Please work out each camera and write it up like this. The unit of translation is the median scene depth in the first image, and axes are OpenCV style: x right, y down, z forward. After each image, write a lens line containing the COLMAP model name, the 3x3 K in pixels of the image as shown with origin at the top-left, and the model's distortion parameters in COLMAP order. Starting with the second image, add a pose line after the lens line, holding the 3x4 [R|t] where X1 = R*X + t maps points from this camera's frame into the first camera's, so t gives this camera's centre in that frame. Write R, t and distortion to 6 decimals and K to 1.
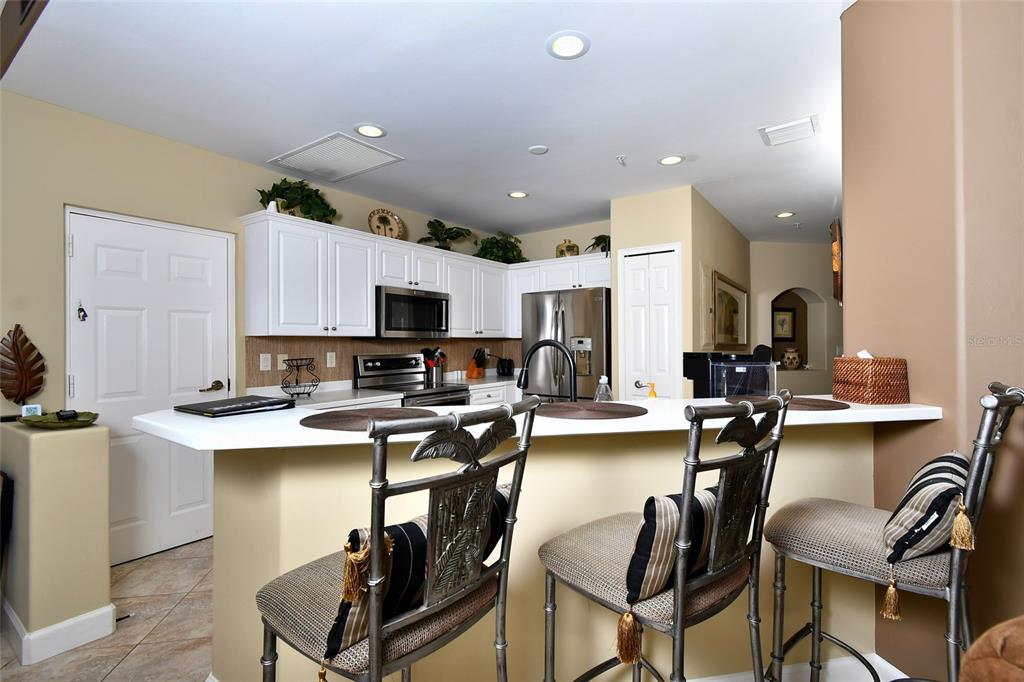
lens RADIAL K [[473.6, 0, 512.0], [0, 473.6, 341.0], [0, 0, 1]] dist [0.002180, 0.000042]
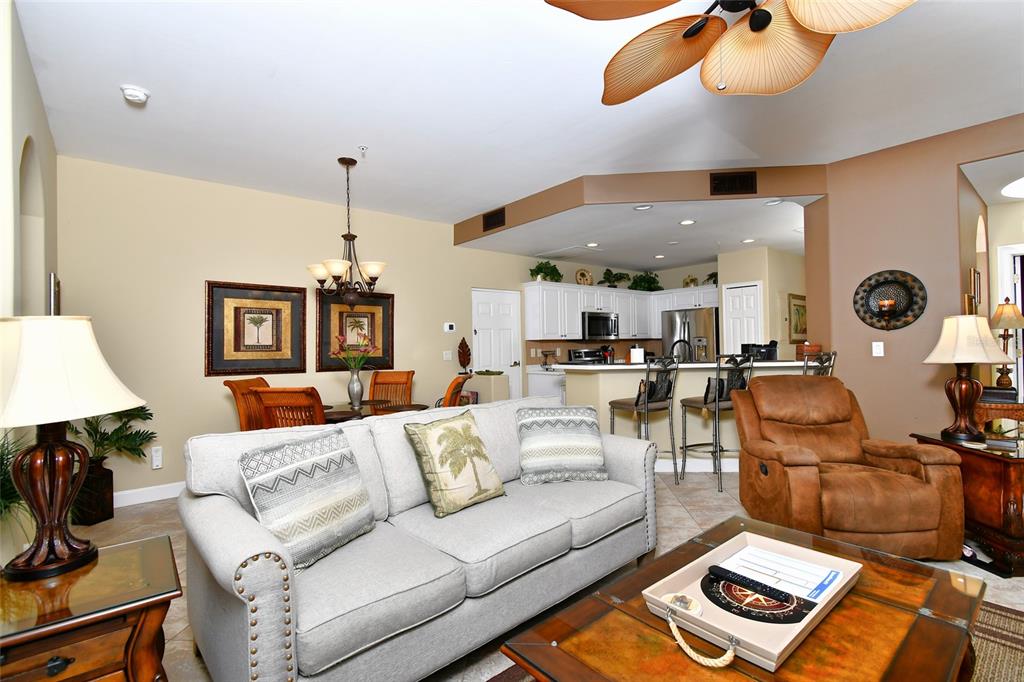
lens RADIAL K [[473.6, 0, 512.0], [0, 473.6, 341.0], [0, 0, 1]] dist [0.002180, 0.000042]
pose [[0.968223, -0.014359, -0.249676, -0.079607], [0.014532, 0.999894, -0.001152, -0.003850], [0.249666, -0.002513, 0.968329, -0.800613]]
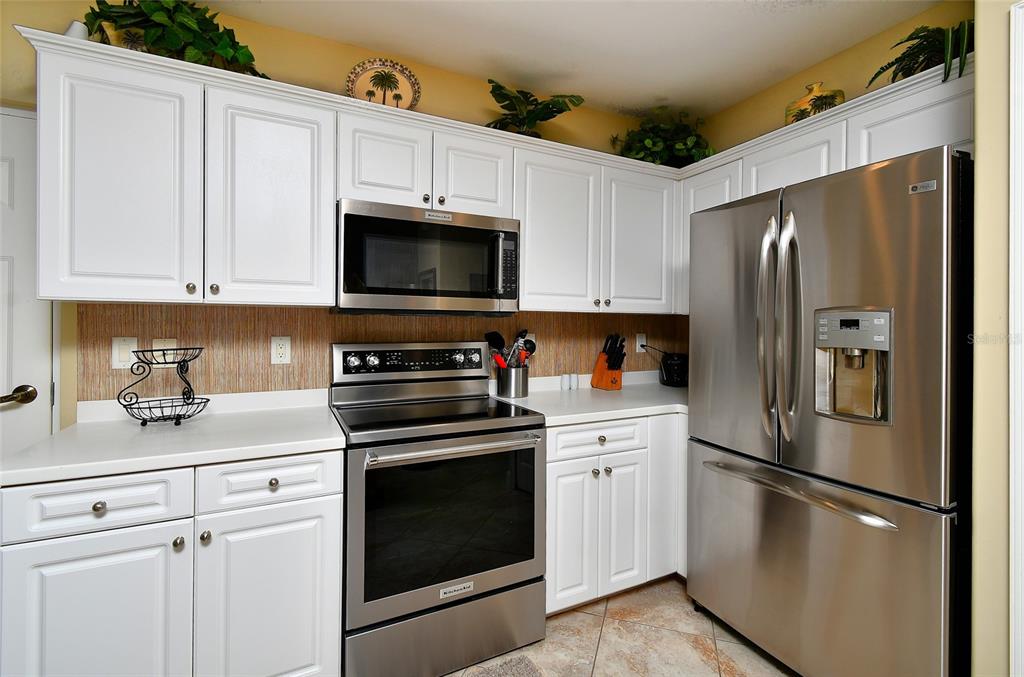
lens RADIAL K [[458.7, 0, 518.5], [0, 458.7, 324.3], [0, 0, 1]] dist [0.001552, 0.000214]
pose [[0.886626, 0.013323, -0.462295, 0.087163], [-0.010877, 0.999909, 0.007956, 0.002911], [0.462359, -0.002026, 0.886690, 0.603023]]
